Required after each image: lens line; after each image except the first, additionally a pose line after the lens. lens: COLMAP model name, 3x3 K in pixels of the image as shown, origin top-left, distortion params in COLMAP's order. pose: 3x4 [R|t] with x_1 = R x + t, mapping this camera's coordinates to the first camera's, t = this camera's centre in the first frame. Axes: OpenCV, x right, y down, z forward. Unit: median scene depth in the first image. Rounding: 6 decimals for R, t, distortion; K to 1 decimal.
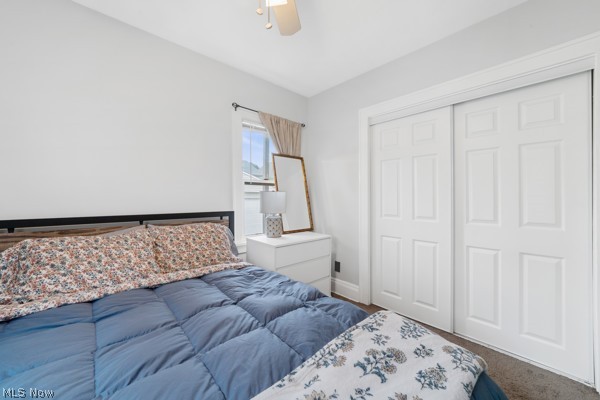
lens RADIAL K [[232.5, 0, 298.3], [0, 232.5, 196.6], [0, 0, 1]] dist [-0.009148, -0.000040]
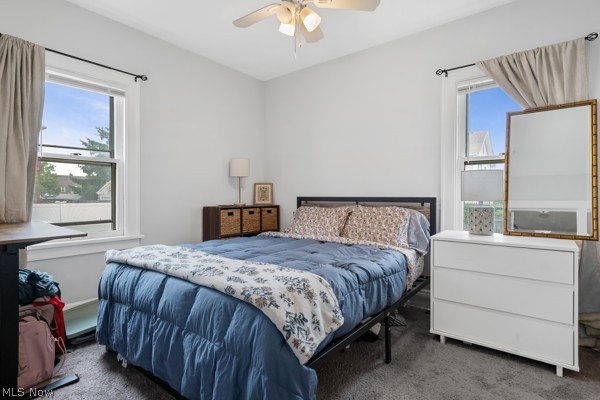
lens RADIAL K [[323.9, 0, 298.4], [0, 323.9, 198.7], [0, 0, 1]] dist [0.007613, 0.001188]
pose [[0.144500, 0.006410, -0.989484, 0.839172], [0.001783, 0.999976, 0.006739, 0.058976], [0.989503, -0.002738, 0.144485, 0.322211]]
